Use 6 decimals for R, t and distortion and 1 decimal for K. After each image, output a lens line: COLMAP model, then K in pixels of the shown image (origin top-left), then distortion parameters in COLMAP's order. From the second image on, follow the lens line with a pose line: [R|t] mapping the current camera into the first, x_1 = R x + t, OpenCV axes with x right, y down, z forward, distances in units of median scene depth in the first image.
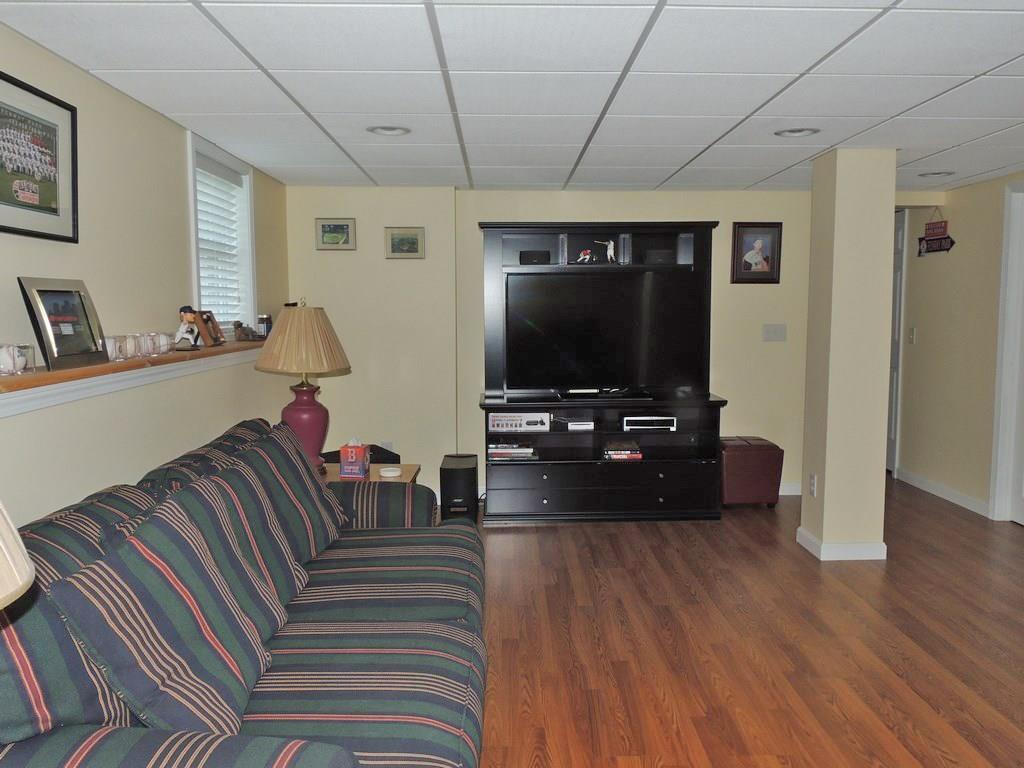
lens RADIAL K [[825.9, 0, 512.0], [0, 825.9, 384.0], [0, 0, 1]] dist [-0.008012, -0.003298]
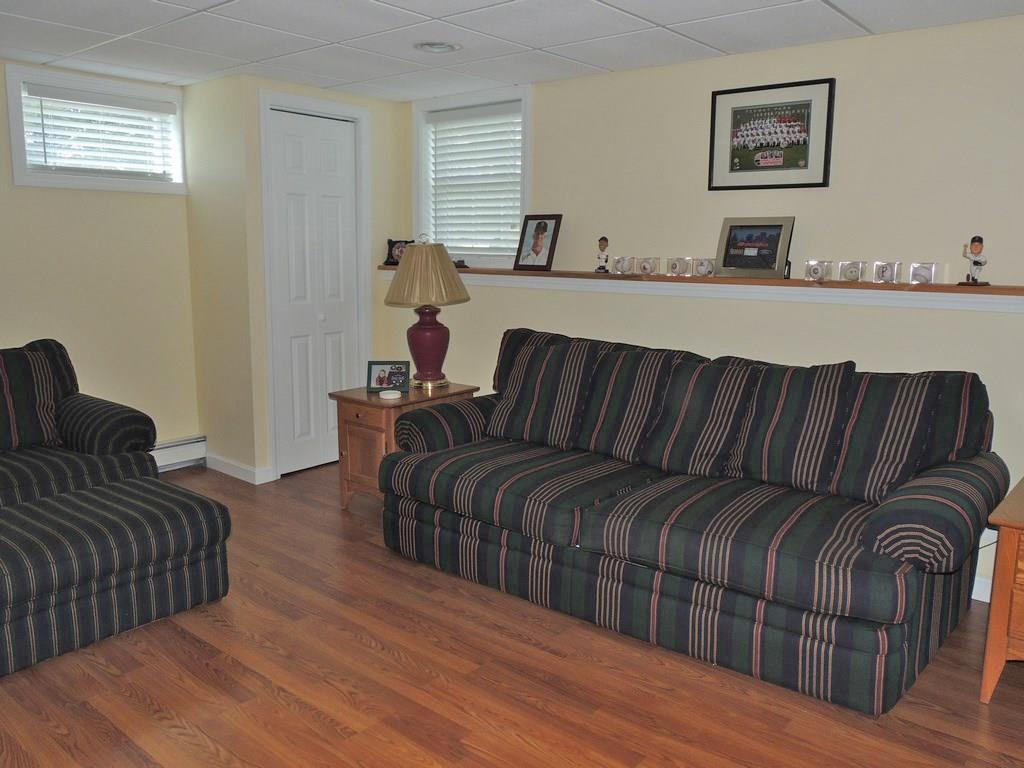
lens RADIAL K [[825.9, 0, 512.0], [0, 825.9, 384.0], [0, 0, 1]] dist [-0.008012, -0.003298]
pose [[-0.665154, 0.114349, -0.737899, 0.807899], [-0.083710, 0.970557, 0.225860, -0.127145], [0.742000, 0.212001, -0.635997, 1.579443]]
